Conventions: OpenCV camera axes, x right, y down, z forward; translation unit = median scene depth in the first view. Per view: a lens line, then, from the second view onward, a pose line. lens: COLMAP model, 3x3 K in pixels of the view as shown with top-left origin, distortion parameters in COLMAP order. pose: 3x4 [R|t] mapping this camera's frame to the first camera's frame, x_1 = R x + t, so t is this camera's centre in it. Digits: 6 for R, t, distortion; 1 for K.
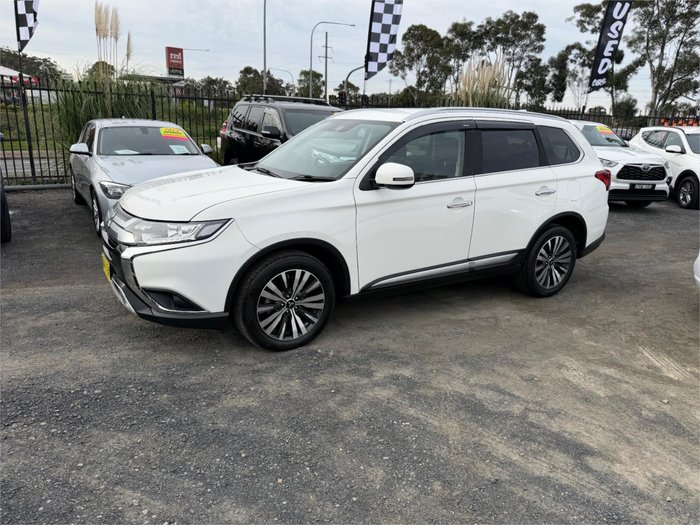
lens RADIAL K [[510.0, 0, 348.9], [0, 510.0, 261.1], [0, 0, 1]] dist [0.024118, -0.033679]
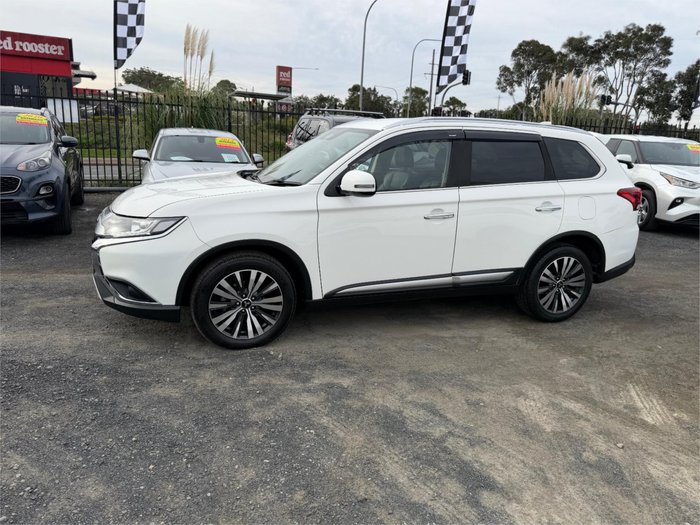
lens RADIAL K [[510.0, 0, 348.0], [0, 510.0, 256.1], [0, 0, 1]] dist [0.024118, -0.033679]
pose [[0.979190, 0.059450, -0.194044, 0.224050], [-0.066910, 0.997242, -0.032114, 0.006617], [0.191600, 0.044429, 0.980467, 0.024439]]
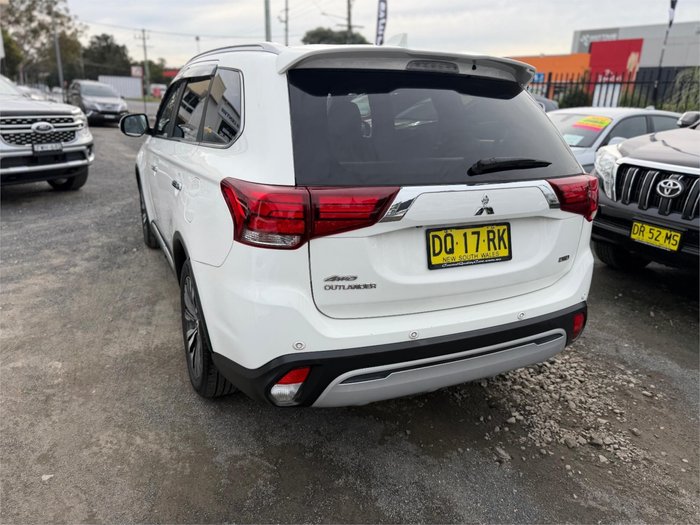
lens RADIAL K [[510.0, 0, 345.4], [0, 510.0, 264.2], [0, 0, 1]] dist [0.024118, -0.033679]
pose [[-0.112084, 0.270888, -0.956063, 0.986812], [-0.299239, 0.908264, 0.292426, -0.295380], [0.947572, 0.318867, -0.020741, 1.287224]]
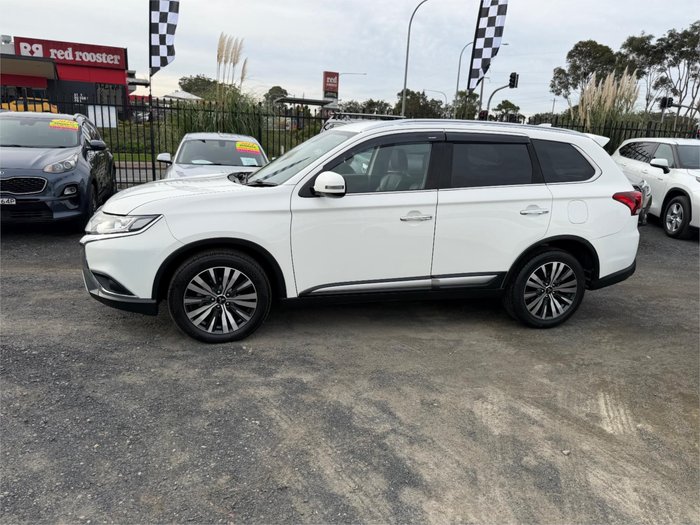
lens RADIAL K [[510.0, 0, 347.2], [0, 510.0, 262.7], [0, 0, 1]] dist [0.024118, -0.033679]
pose [[0.955067, 0.079482, -0.285534, 0.349753], [-0.089381, 0.995759, -0.021780, 0.005936], [0.282592, 0.046323, 0.958121, 0.039974]]
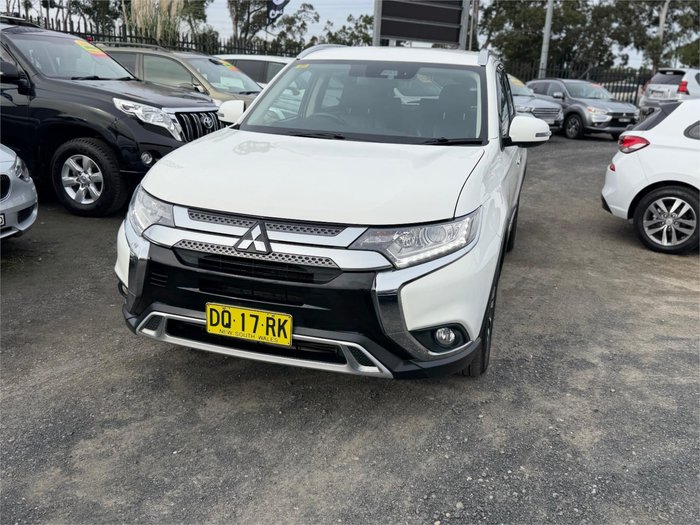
lens RADIAL K [[628.4, 0, 353.7], [0, 628.4, 258.6], [0, 0, 1]] dist [0.072634, -0.115780]
pose [[0.745399, -0.188695, 0.639354, -0.688958], [0.159438, 0.981730, 0.103859, -0.095850], [-0.647270, 0.024521, 0.761866, 0.325001]]
